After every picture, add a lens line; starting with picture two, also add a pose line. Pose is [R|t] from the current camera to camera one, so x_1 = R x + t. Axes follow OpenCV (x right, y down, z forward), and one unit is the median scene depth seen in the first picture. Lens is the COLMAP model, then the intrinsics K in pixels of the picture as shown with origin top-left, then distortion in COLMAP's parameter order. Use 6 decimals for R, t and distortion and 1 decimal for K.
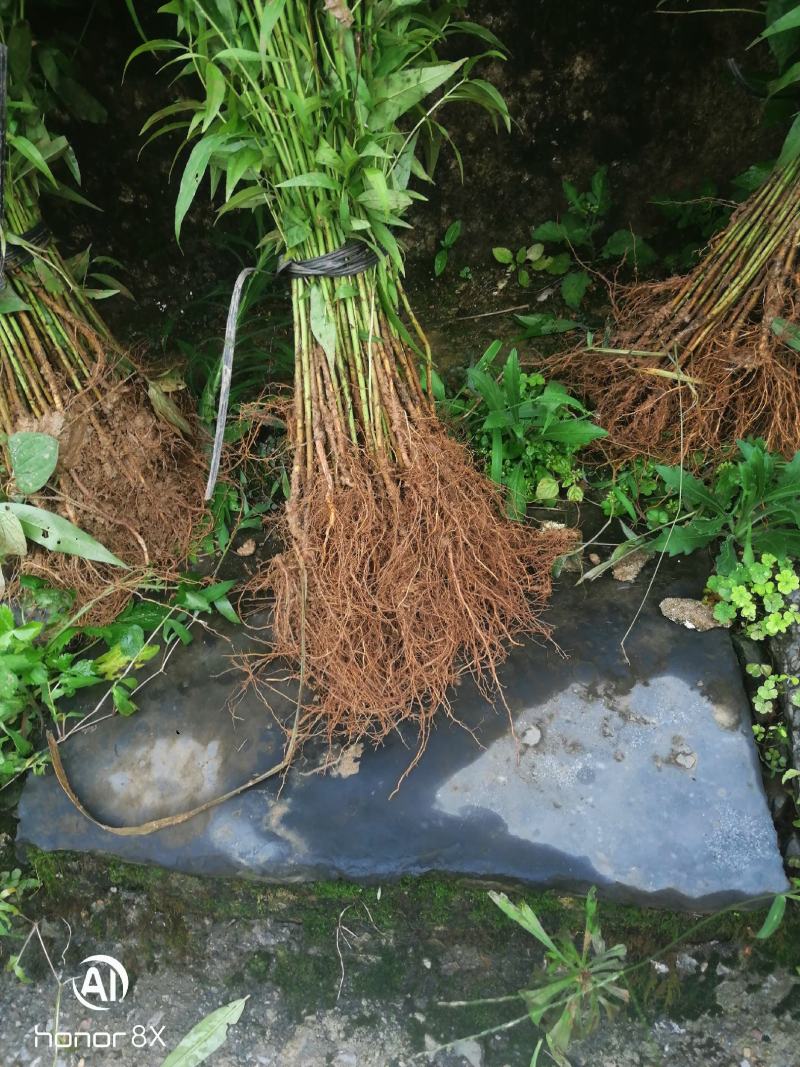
lens RADIAL K [[835.7, 0, 393.1], [0, 835.7, 528.0], [0, 0, 1]] dist [-0.004363, -0.013579]
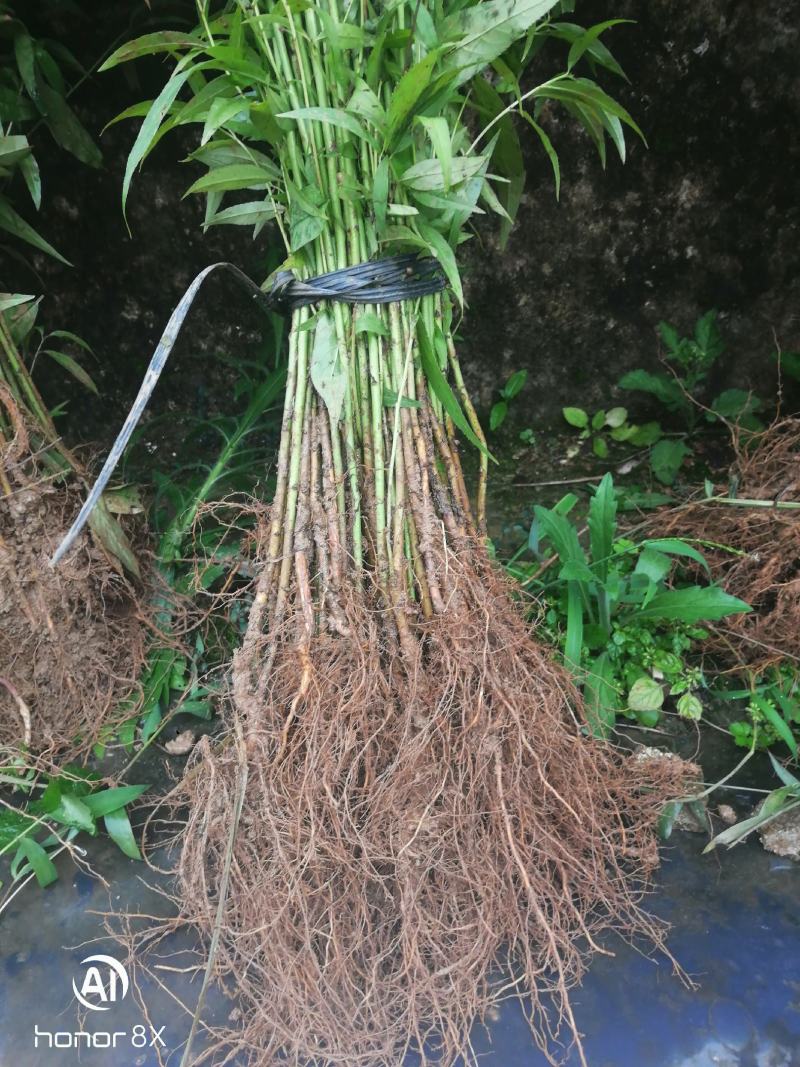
lens RADIAL K [[835.7, 0, 393.1], [0, 835.7, 528.0], [0, 0, 1]] dist [-0.004363, -0.013579]
pose [[0.994147, 0.098055, -0.045362, 0.005769], [-0.107342, 0.944063, -0.311804, 0.061663], [0.012250, 0.314848, 0.949063, 0.385501]]
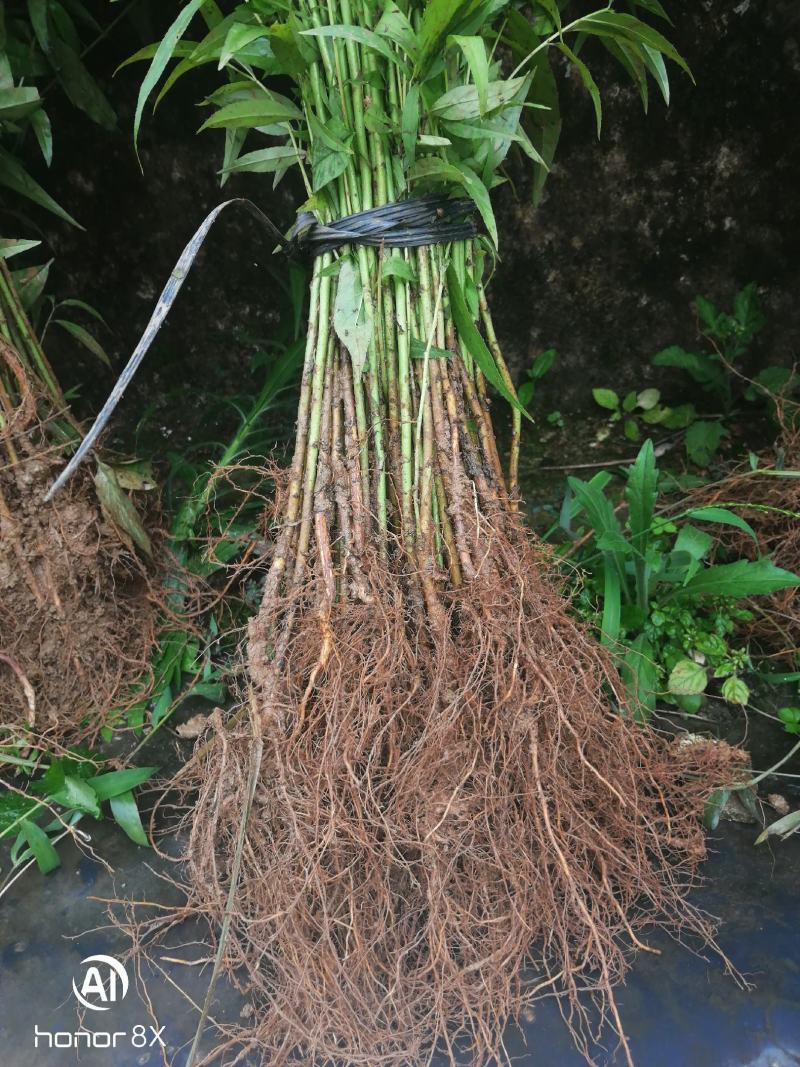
lens RADIAL K [[839.4, 0, 394.4], [0, 839.4, 528.7], [0, 0, 1]] dist [-0.004419, -0.015009]
pose [[0.992568, 0.103046, -0.064740, 0.000394], [-0.118472, 0.939824, -0.320460, 0.081575], [0.027822, 0.325748, 0.945047, 0.433162]]
